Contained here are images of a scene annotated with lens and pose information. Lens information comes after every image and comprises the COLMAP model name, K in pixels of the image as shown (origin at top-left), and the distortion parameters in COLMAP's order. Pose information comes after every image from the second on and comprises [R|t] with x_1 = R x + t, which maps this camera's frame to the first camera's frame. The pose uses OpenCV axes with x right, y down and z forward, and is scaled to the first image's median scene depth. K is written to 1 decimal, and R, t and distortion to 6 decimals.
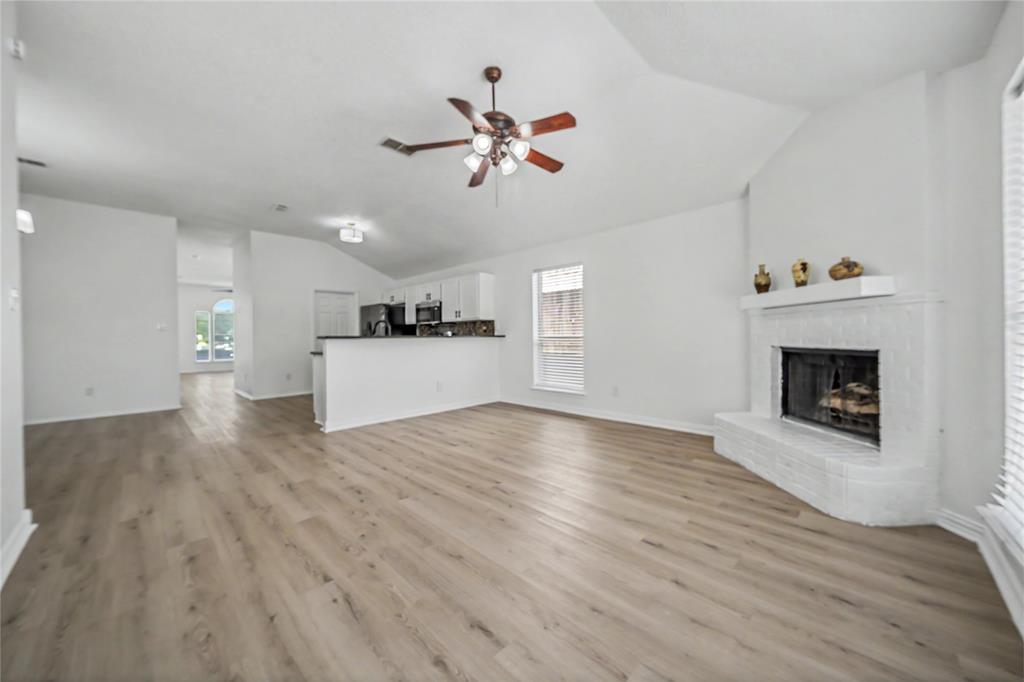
lens RADIAL K [[370.4, 0, 503.8], [0, 370.4, 339.9], [0, 0, 1]] dist [-0.001022, 0.000120]
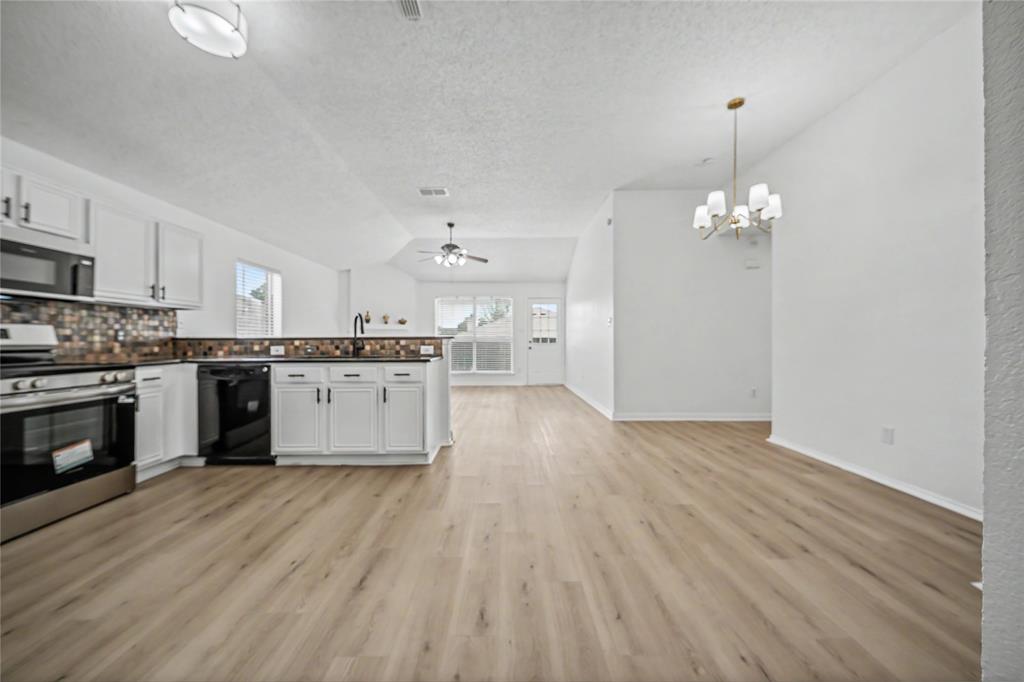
lens RADIAL K [[370.4, 0, 509.6], [0, 370.4, 340.7], [0, 0, 1]] dist [-0.001022, 0.000120]
pose [[-0.719582, 0.014880, 0.694249, -1.767673], [0.016214, 0.999858, -0.004624, 0.013790], [-0.694219, 0.007929, -0.719721, 2.266887]]
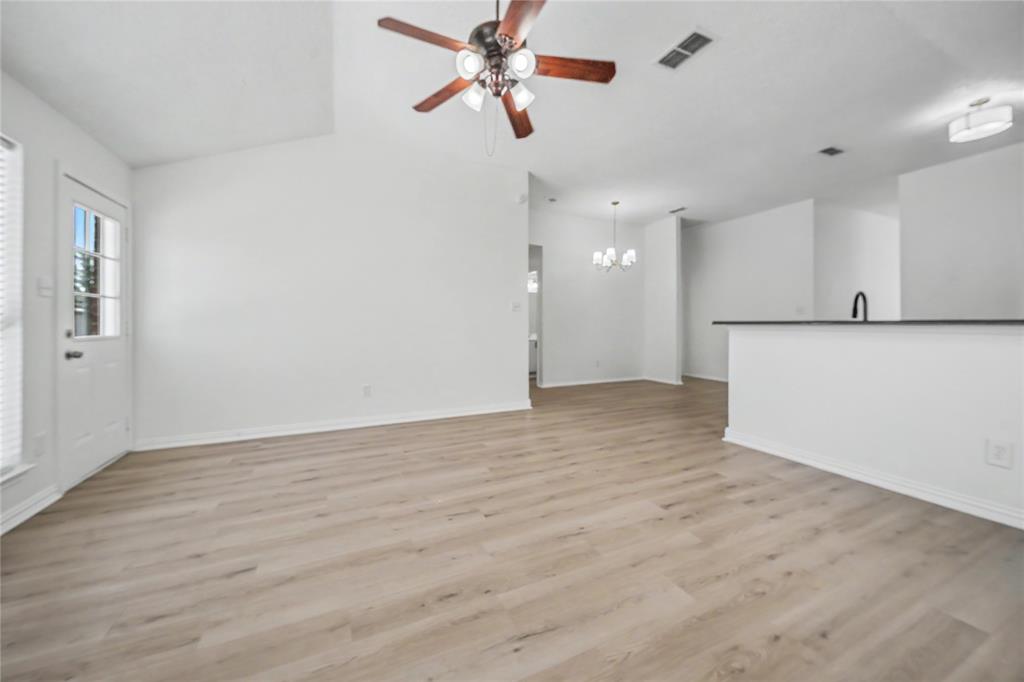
lens RADIAL K [[370.4, 0, 512.0], [0, 370.4, 332.9], [0, 0, 1]] dist [-0.001022, 0.000120]
pose [[-0.339438, 0.029787, -0.940157, 0.632773], [-0.001016, 0.999486, 0.032034, -0.016166], [0.940628, 0.011829, -0.339233, 1.215933]]
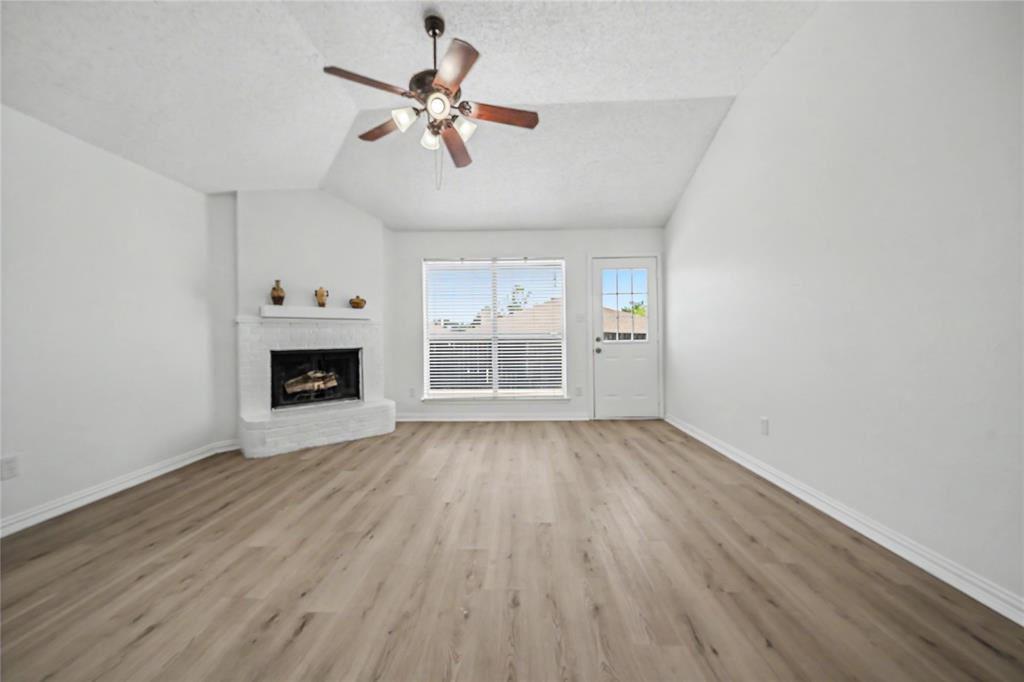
lens RADIAL K [[370.4, 0, 509.8], [0, 370.4, 340.2], [0, 0, 1]] dist [-0.001022, 0.000120]
pose [[-0.692917, 0.010612, 0.720939, -0.706882], [0.024716, 0.999654, 0.009041, -0.007341], [-0.720594, 0.024084, -0.692939, 1.394537]]
